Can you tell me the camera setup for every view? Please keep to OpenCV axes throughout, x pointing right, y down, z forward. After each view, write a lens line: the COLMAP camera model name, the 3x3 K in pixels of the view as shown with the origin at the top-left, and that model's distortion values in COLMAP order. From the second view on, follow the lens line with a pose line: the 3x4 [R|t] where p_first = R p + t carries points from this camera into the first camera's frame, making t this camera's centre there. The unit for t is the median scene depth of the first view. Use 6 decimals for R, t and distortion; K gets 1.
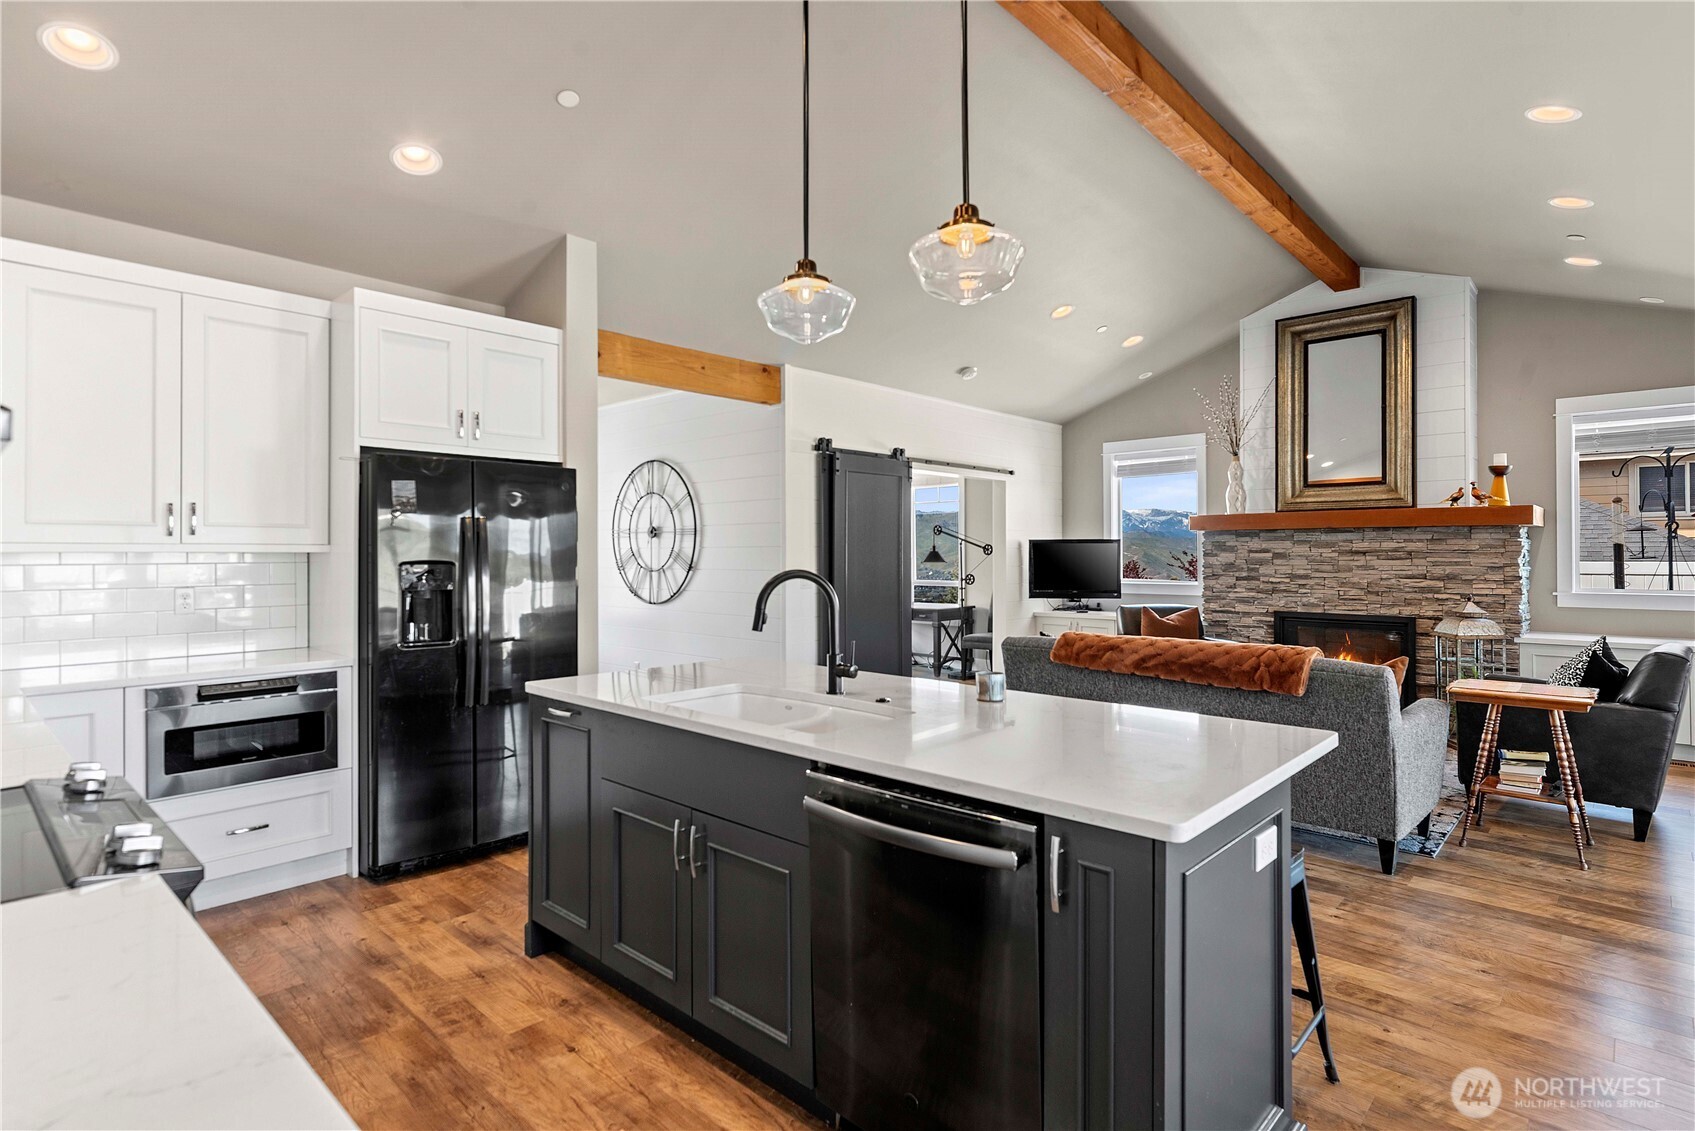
lens RADIAL K [[850.6, 0, 866.3], [0, 850.6, 548.4], [0, 0, 1]] dist [0.006828, 0.001137]
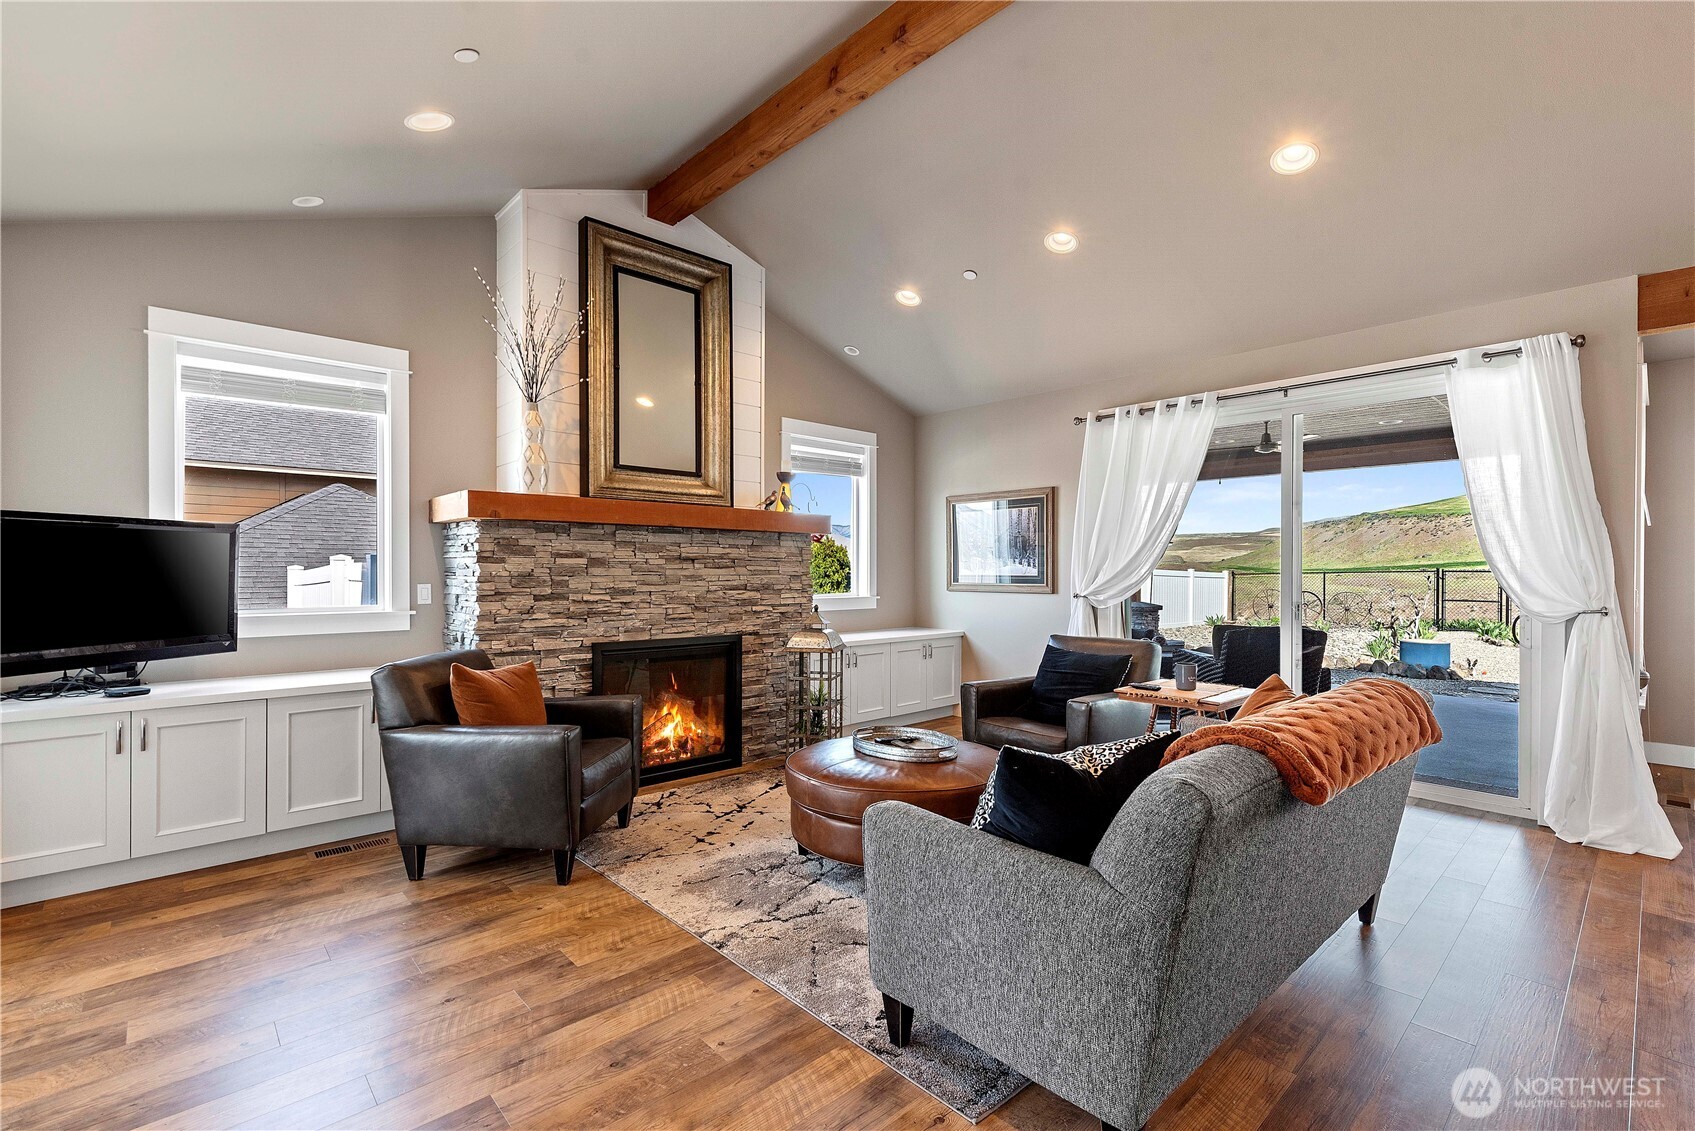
lens RADIAL K [[755.4, 0, 854.8], [0, 755.4, 569.4], [0, 0, 1]] dist [0.006783, -0.002363]
pose [[0.080465, 0.000770, 0.996757, -0.109599], [-0.010229, 0.999948, 0.000053, 0.012464], [-0.996705, -0.010200, 0.080469, 0.770180]]
